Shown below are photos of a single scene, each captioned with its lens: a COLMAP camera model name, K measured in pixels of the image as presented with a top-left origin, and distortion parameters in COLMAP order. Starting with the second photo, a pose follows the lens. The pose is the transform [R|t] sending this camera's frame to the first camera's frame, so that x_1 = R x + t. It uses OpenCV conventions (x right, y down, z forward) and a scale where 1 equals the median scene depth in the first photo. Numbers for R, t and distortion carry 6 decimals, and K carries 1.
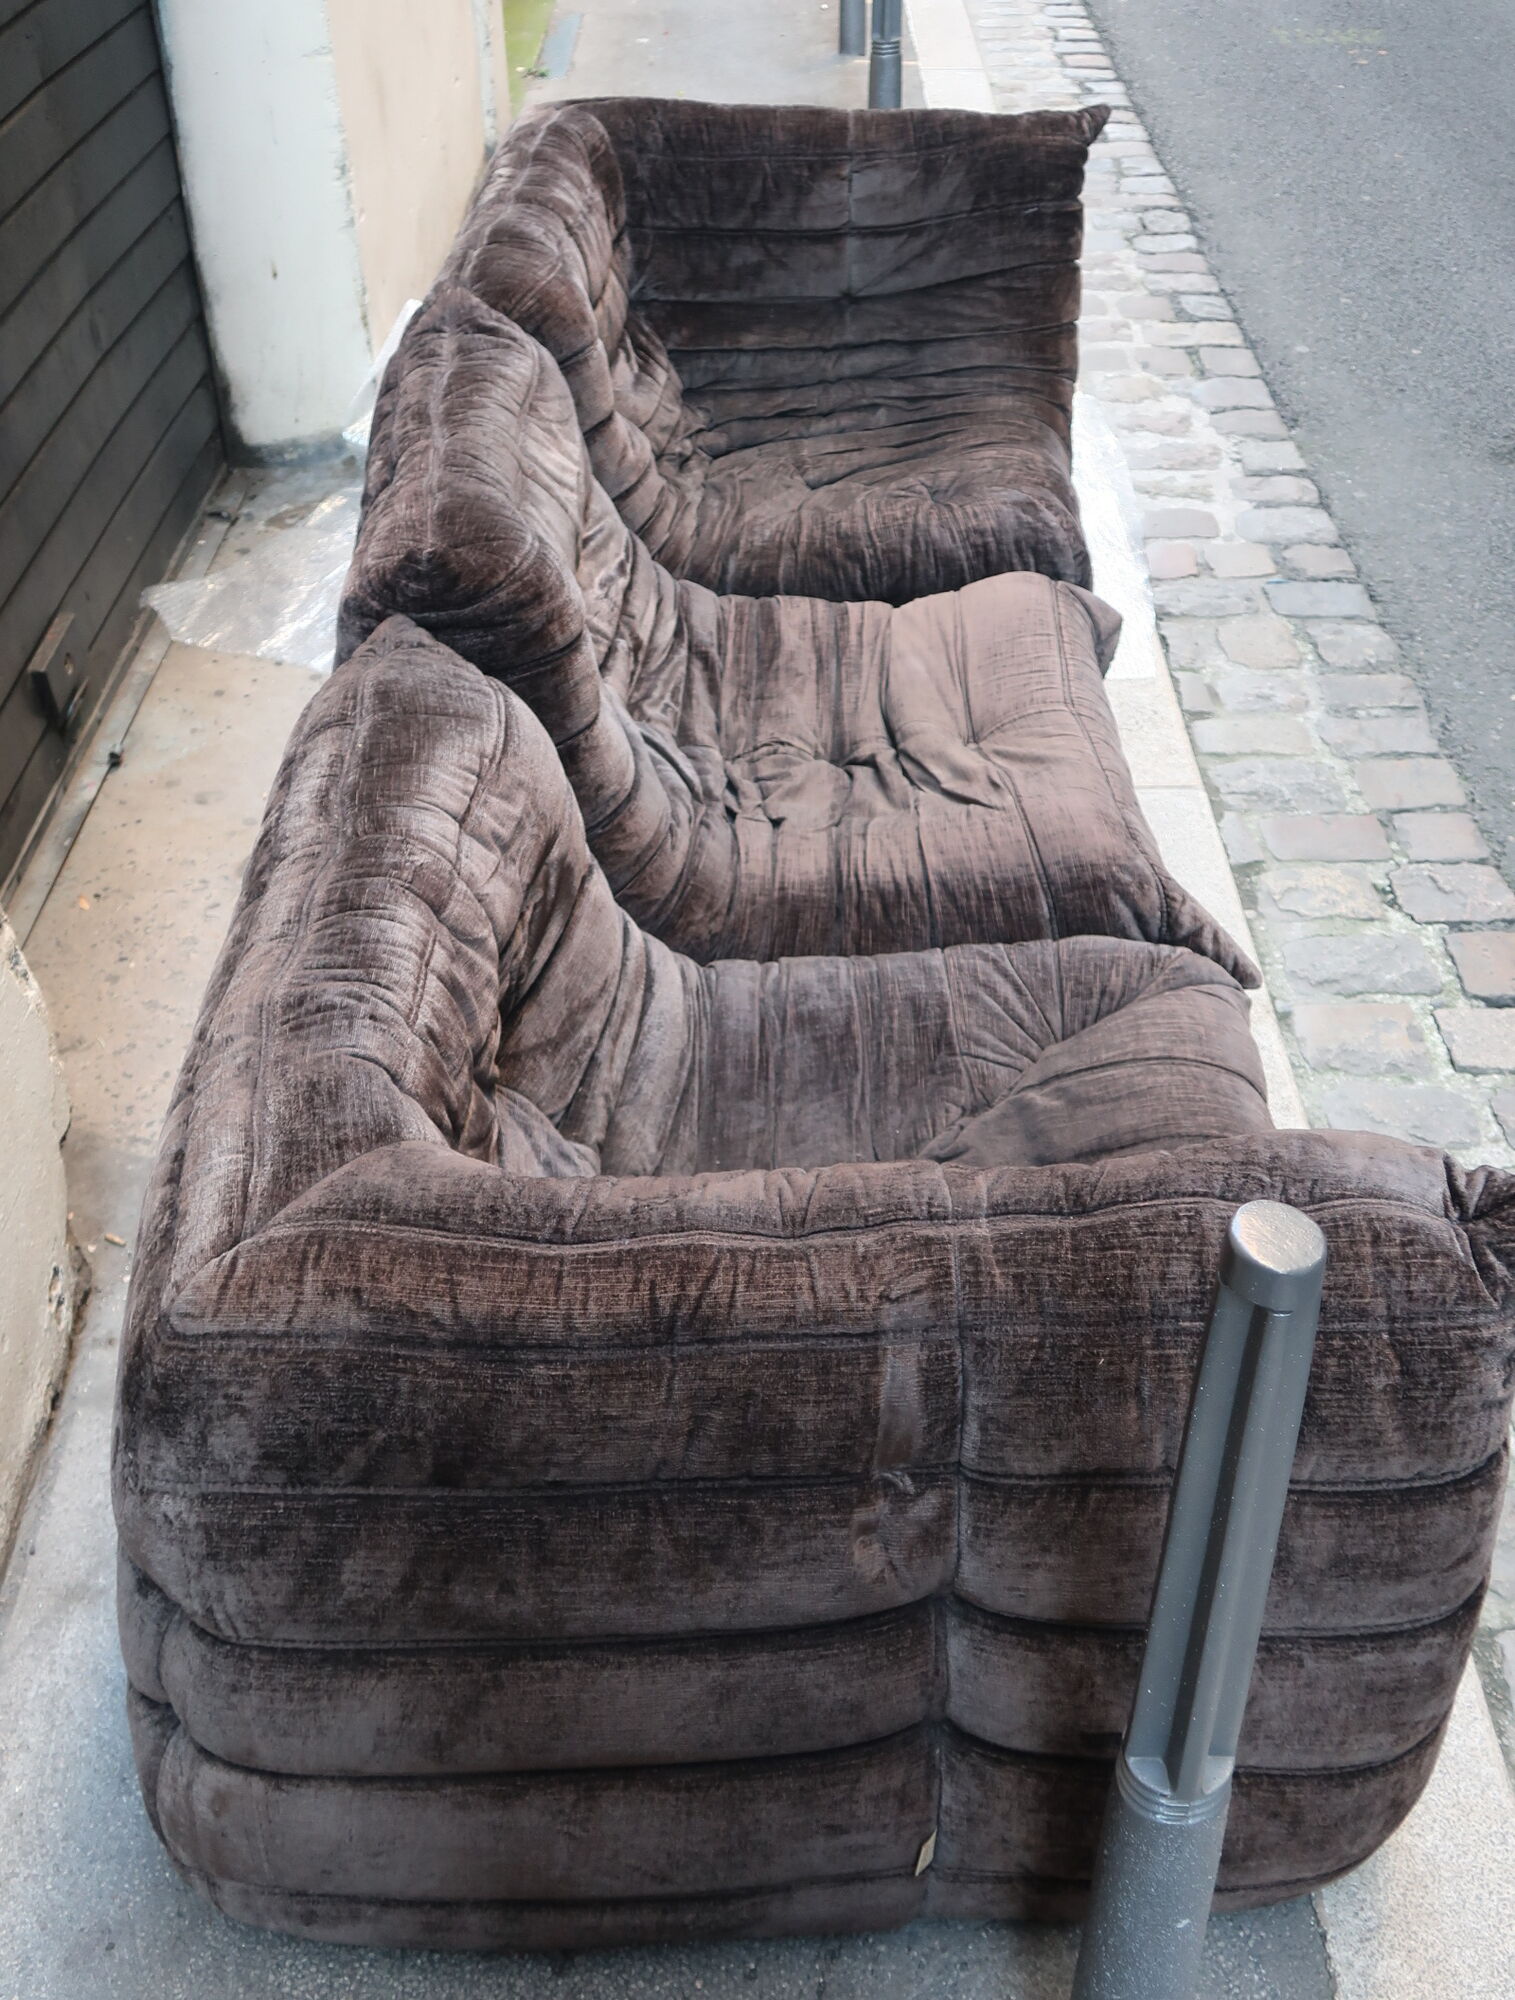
lens RADIAL K [[2112.3, 0, 754.8], [0, 2112.3, 997.3], [0, 0, 1]] dist [-0.005650, 0.000000]
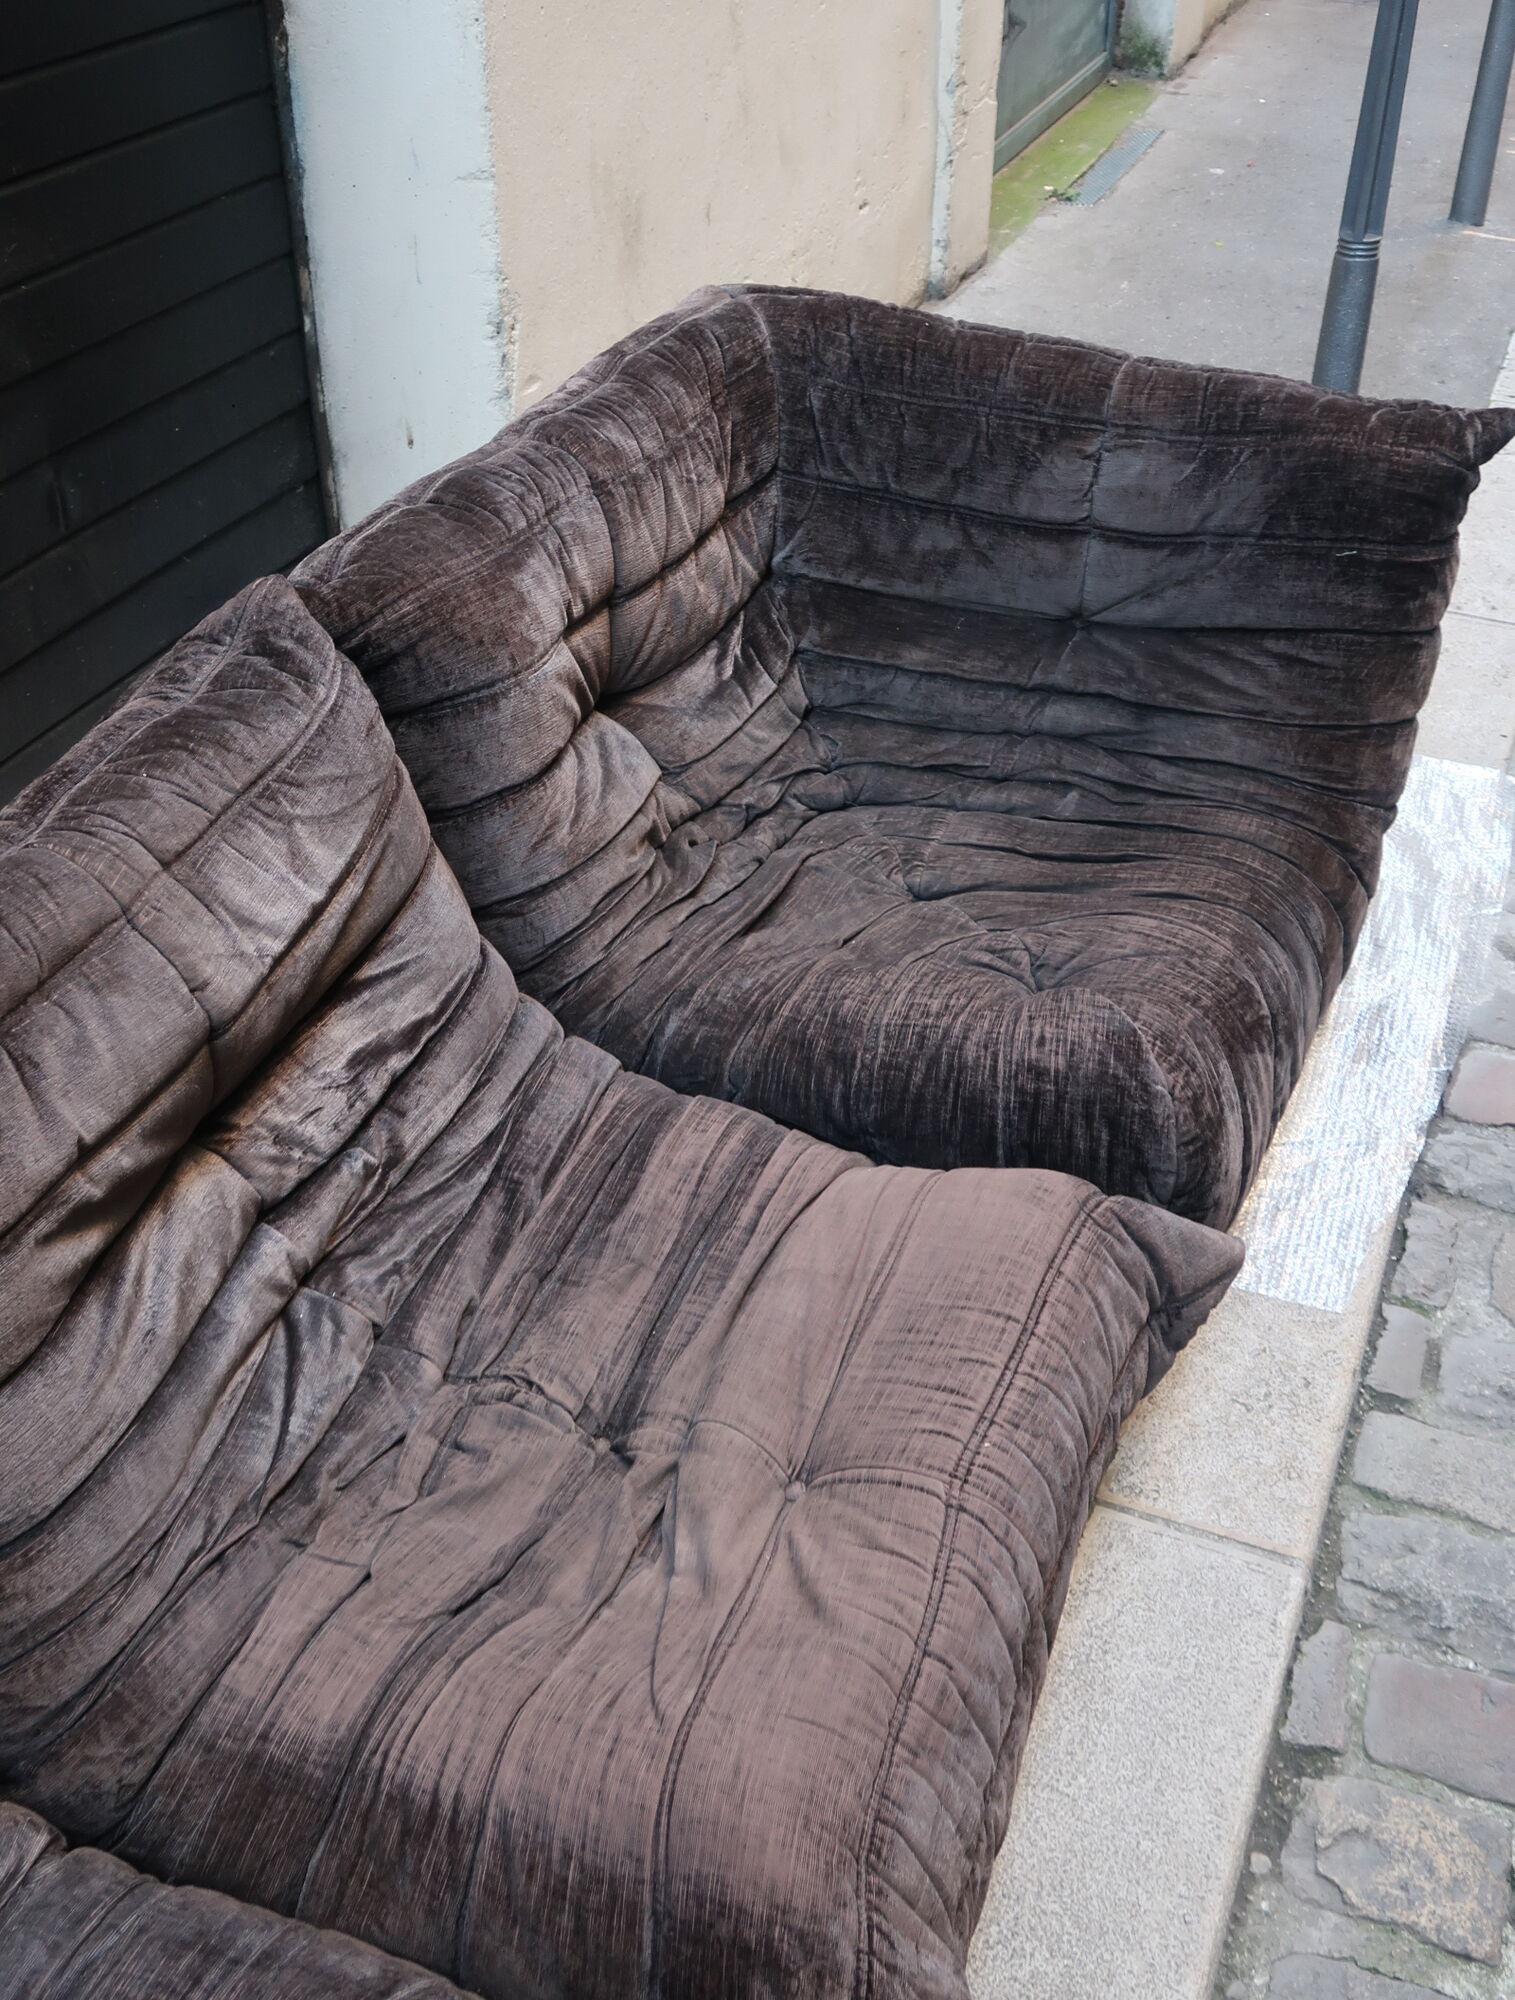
lens RADIAL K [[2112.3, 0, 760.4], [0, 2112.3, 991.6], [0, 0, 1]] dist [-0.005650, 0.000000]
pose [[0.927631, 0.235356, -0.290015, 0.182544], [-0.241913, 0.970203, 0.013573, -0.204700], [0.284568, 0.057568, 0.956926, 0.329403]]
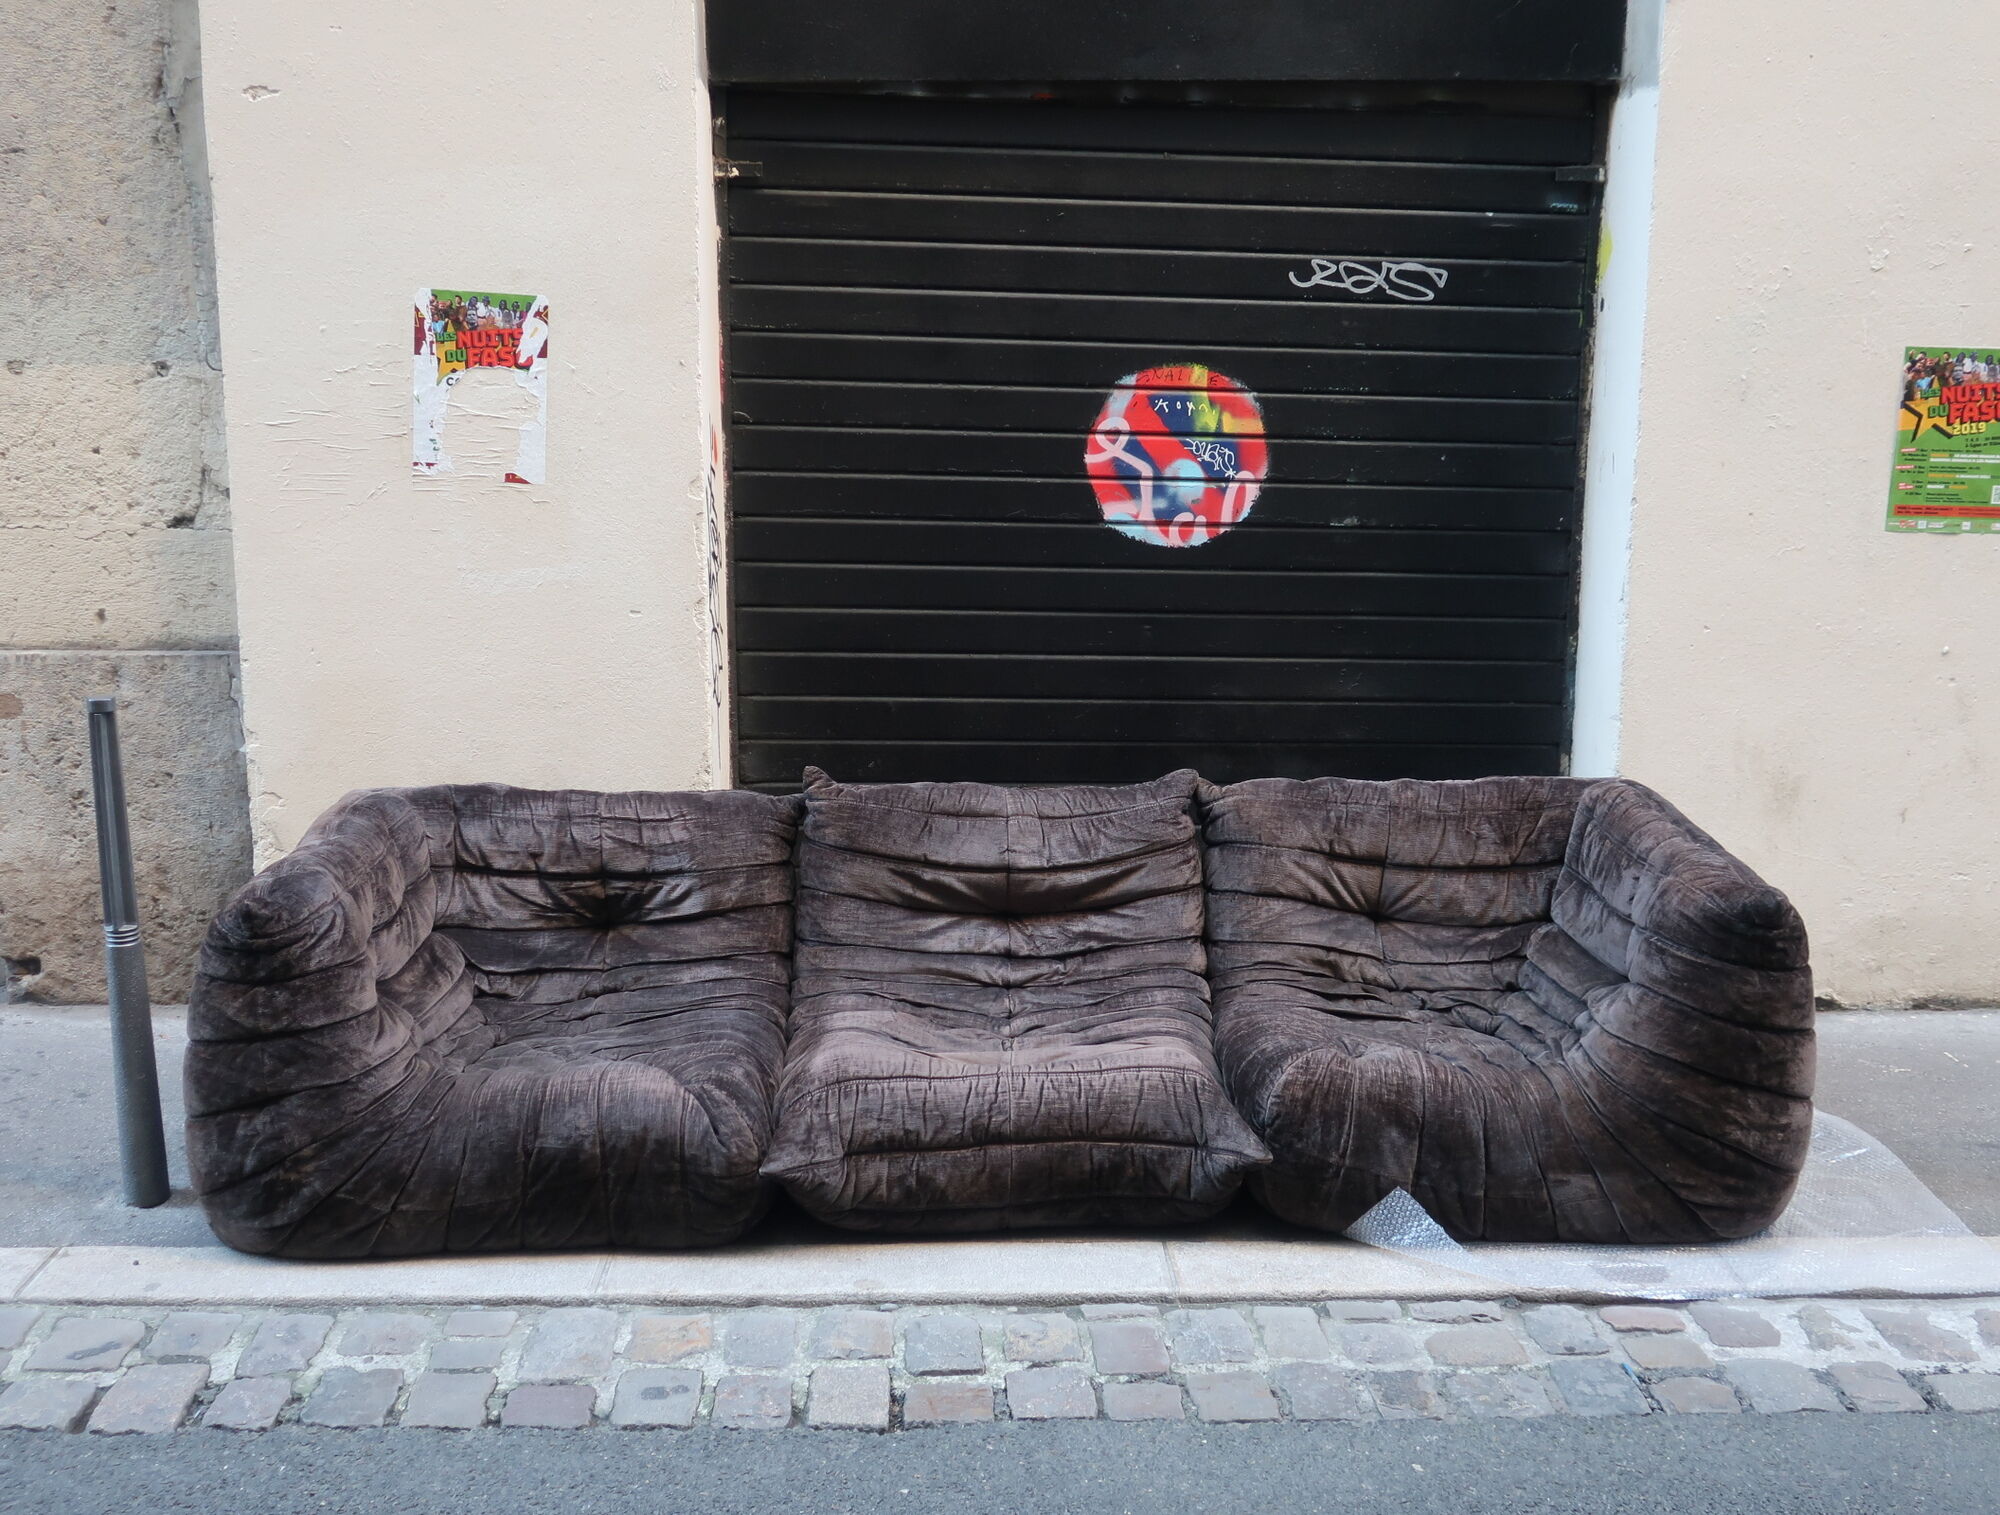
lens RADIAL K [[2112.3, 0, 986.7], [0, 2112.3, 770.2], [0, 0, 1]] dist [-0.005650, 0.000000]
pose [[0.024719, 0.219003, -0.975411, 1.162452], [-0.615275, 0.772354, 0.157819, -0.398318], [0.787925, 0.596245, 0.153838, 0.501271]]
